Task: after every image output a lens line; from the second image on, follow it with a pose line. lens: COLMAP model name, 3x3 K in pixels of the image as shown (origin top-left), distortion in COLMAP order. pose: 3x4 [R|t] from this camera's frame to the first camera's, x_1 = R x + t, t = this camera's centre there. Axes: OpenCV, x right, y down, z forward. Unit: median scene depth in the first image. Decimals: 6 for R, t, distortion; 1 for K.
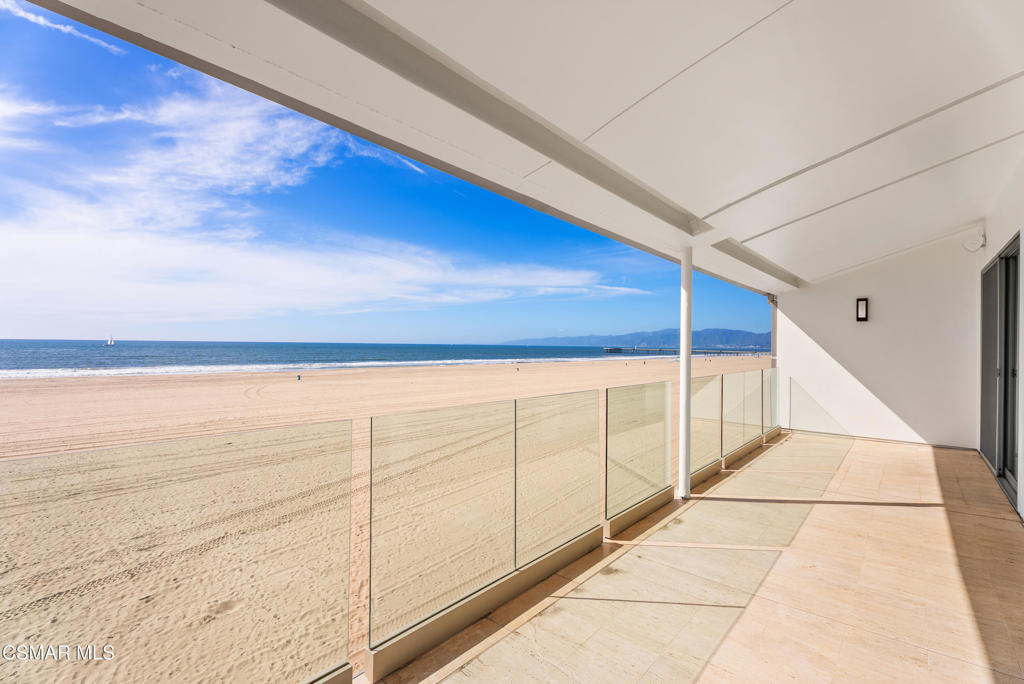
lens RADIAL K [[455.1, 0, 515.2], [0, 455.1, 343.2], [0, 0, 1]] dist [-0.001761, -0.000253]
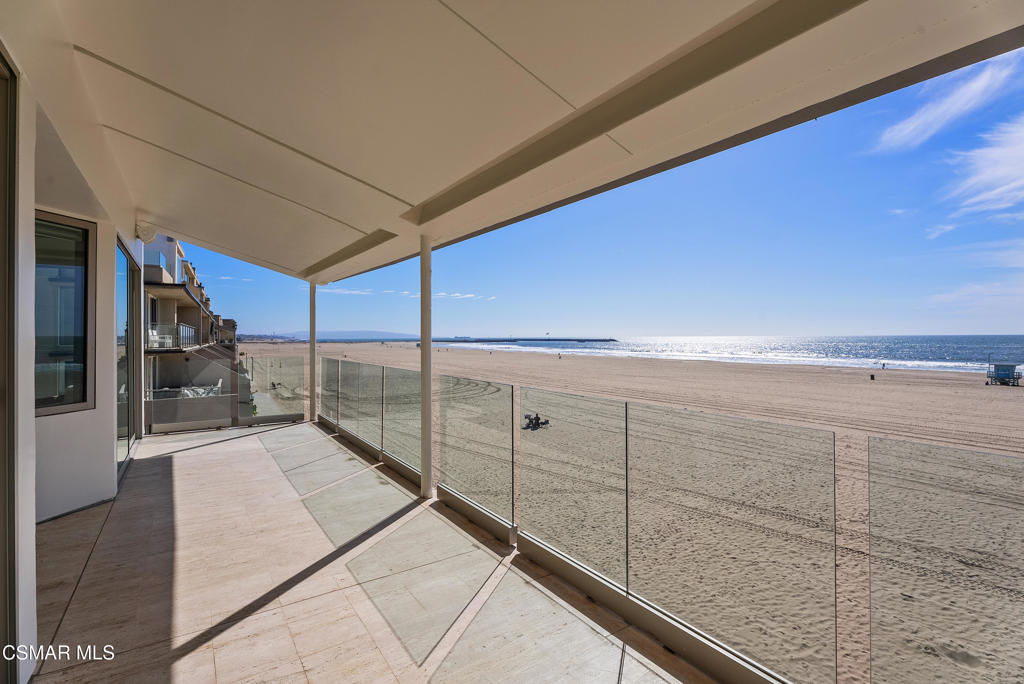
lens RADIAL K [[455.1, 0, 508.0], [0, 455.1, 337.0], [0, 0, 1]] dist [-0.001761, -0.000253]
pose [[-0.234604, -0.010708, -0.972032, 0.386622], [0.005797, 0.999906, -0.012414, 0.004851], [0.972074, -0.008548, -0.234520, 0.424520]]
